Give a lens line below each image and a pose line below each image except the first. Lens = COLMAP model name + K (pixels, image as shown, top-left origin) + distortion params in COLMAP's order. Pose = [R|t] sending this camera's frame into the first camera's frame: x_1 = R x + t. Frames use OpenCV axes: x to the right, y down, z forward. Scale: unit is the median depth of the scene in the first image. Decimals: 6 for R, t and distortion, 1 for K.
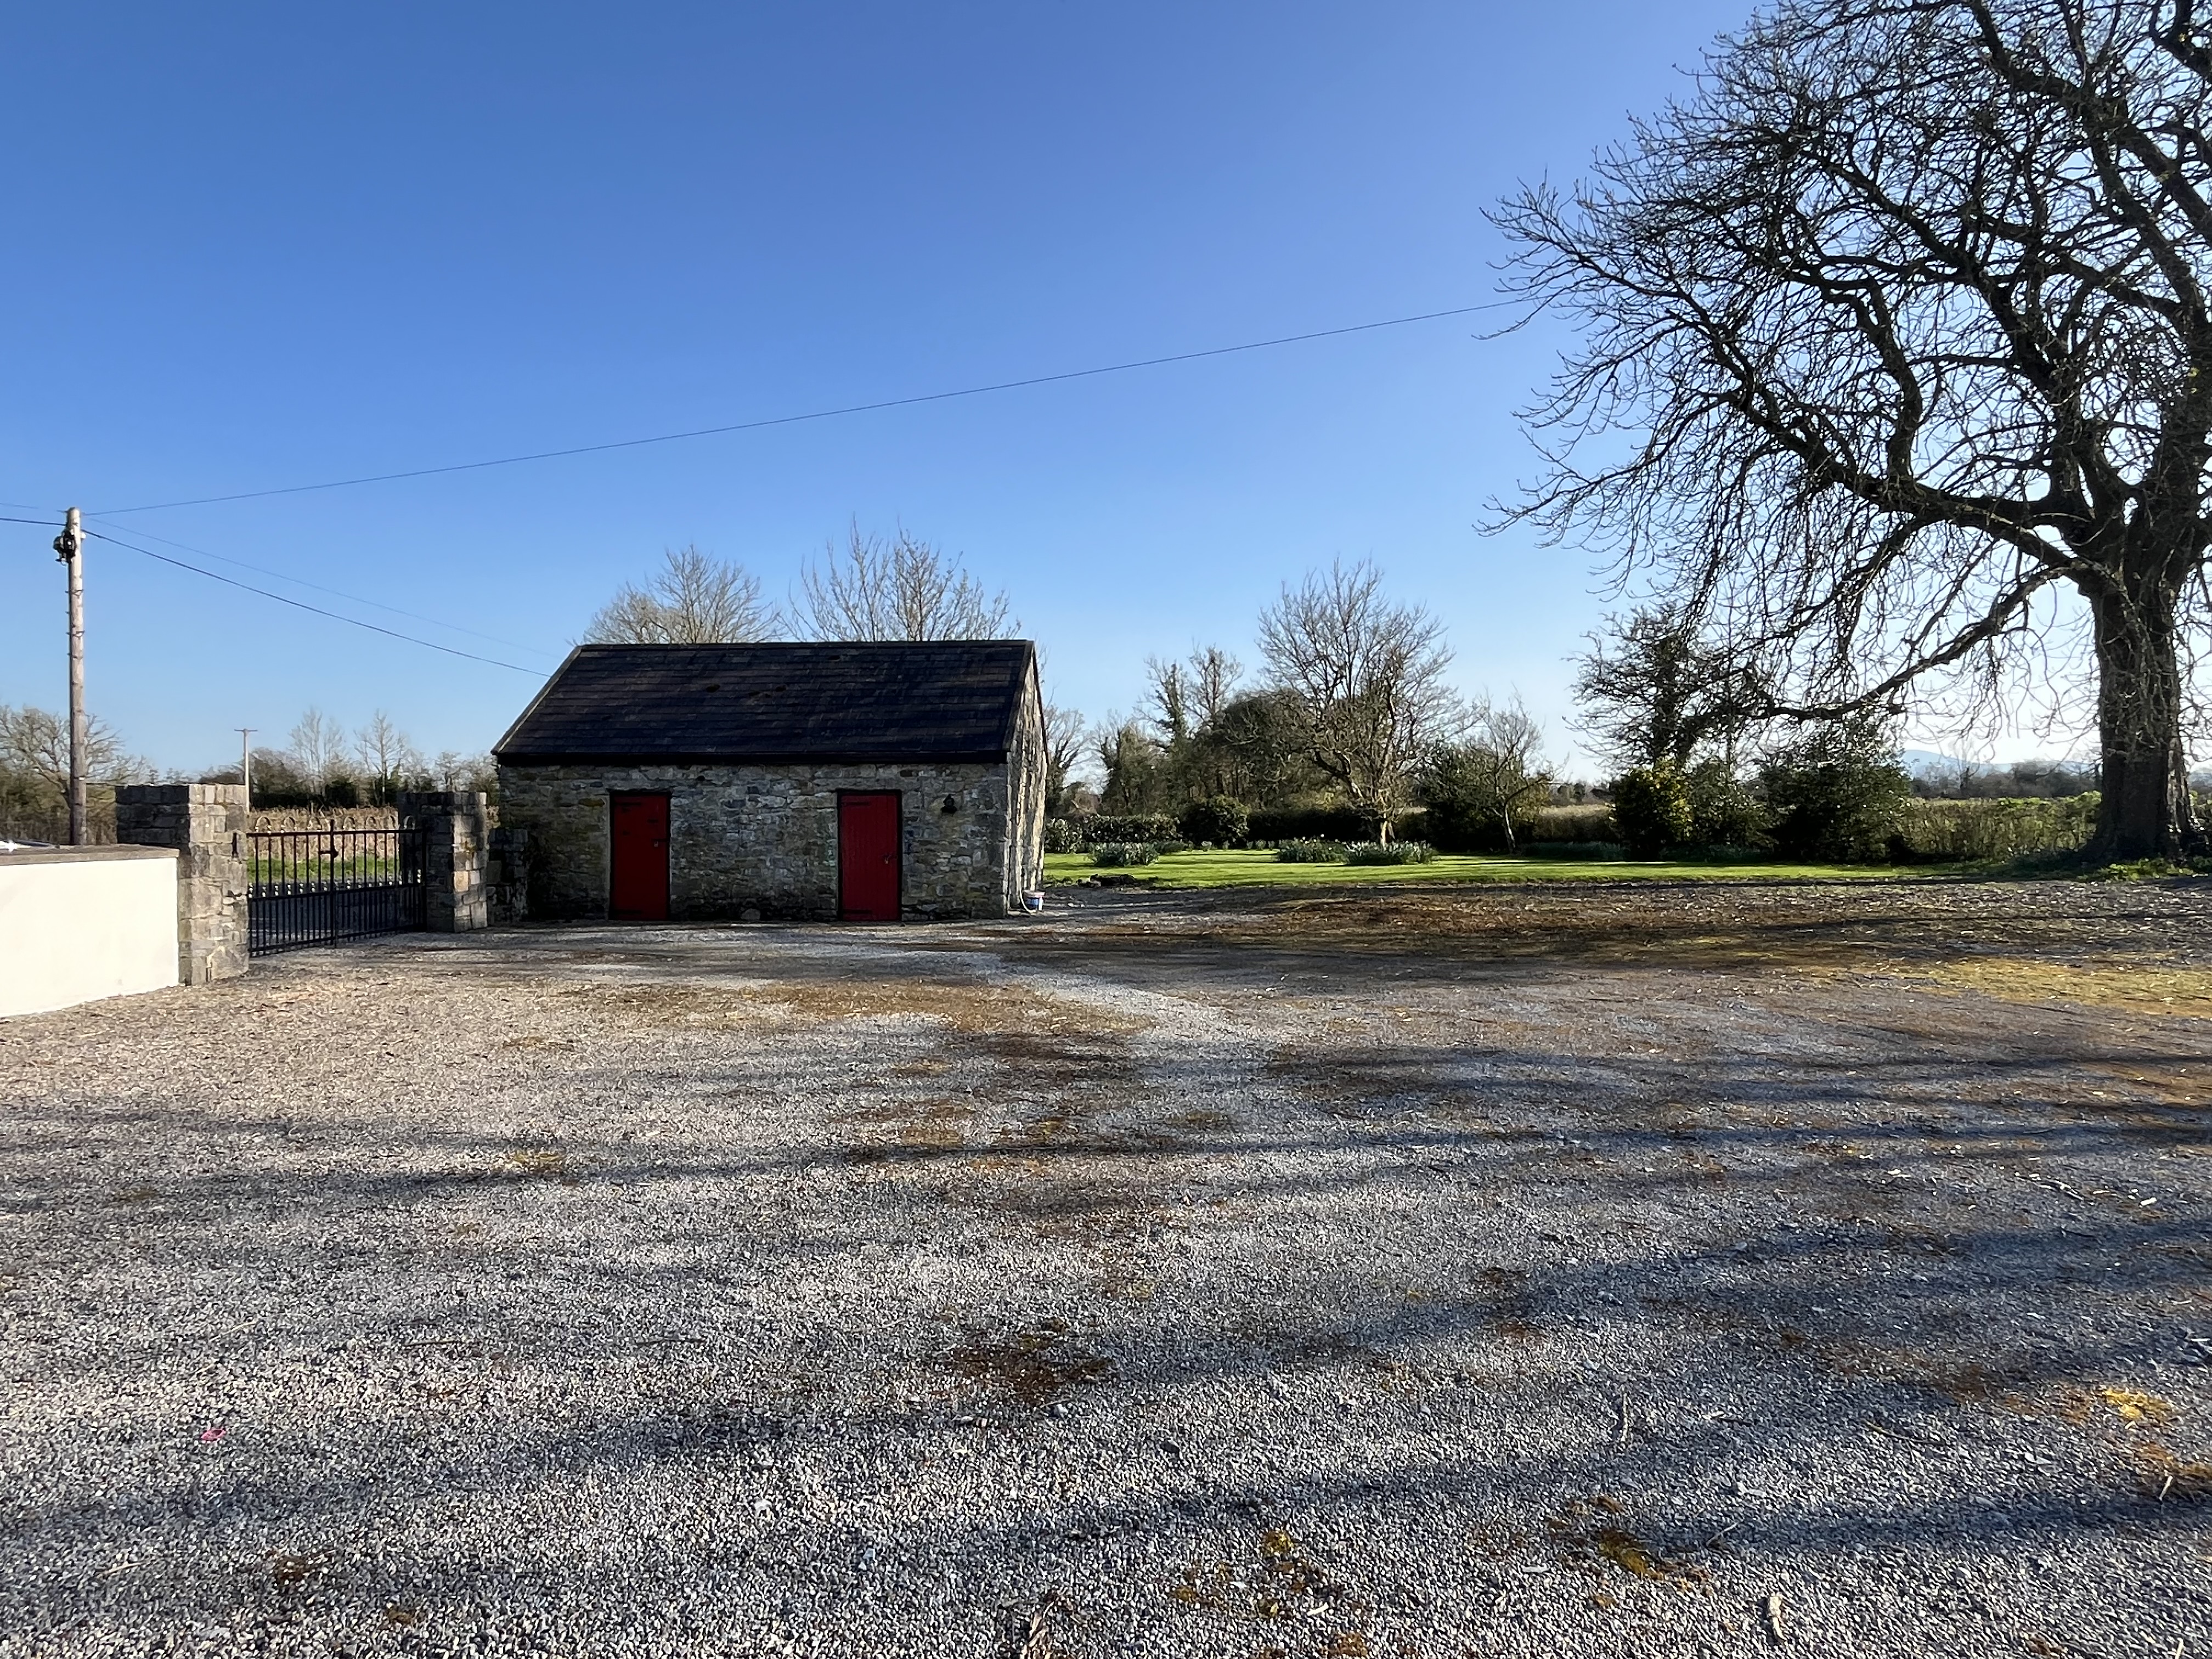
lens RADIAL K [[1218.9, 0, 1104.7], [0, 1218.9, 817.9], [0, 0, 1]] dist [0.000702, 0.001084]
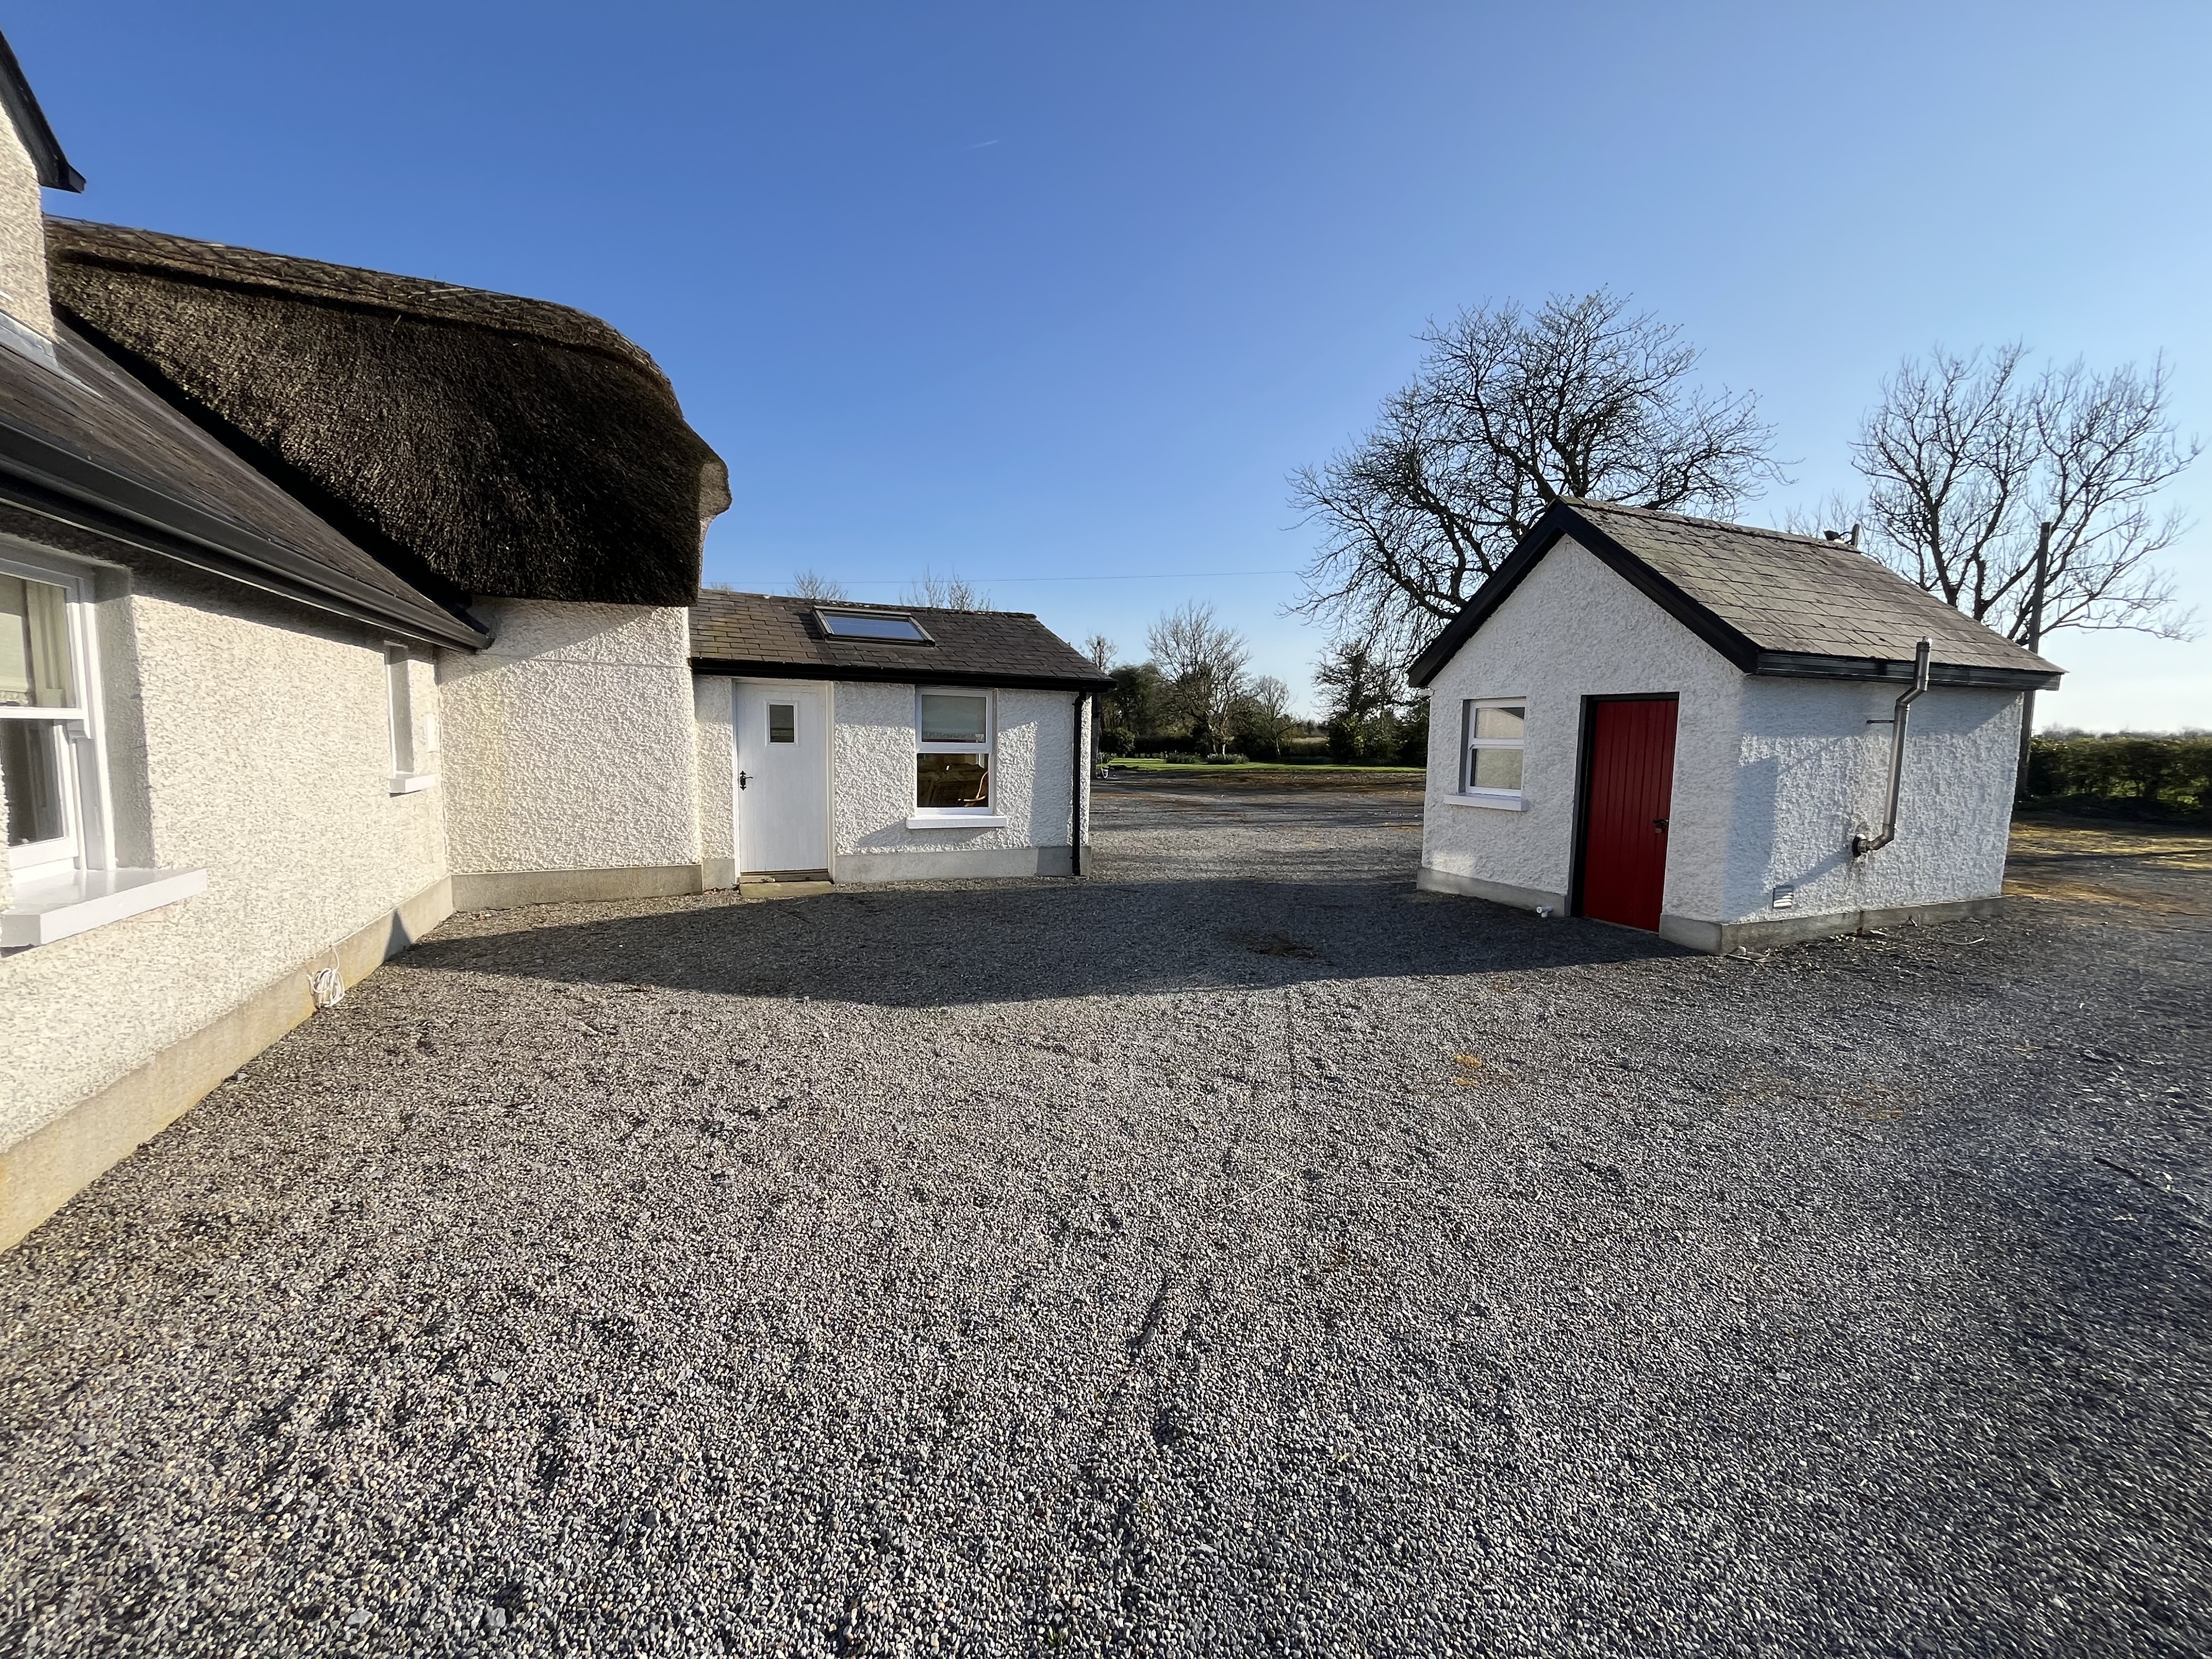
lens RADIAL K [[895.5, 0, 1101.6], [0, 895.5, 822.3], [0, 0, 1]] dist [-0.001836, -0.000288]
pose [[0.989104, 0.006280, 0.147082, -0.169914], [-0.019935, 0.995601, 0.091550, 0.000074], [-0.145860, -0.093484, 0.984878, -0.413568]]
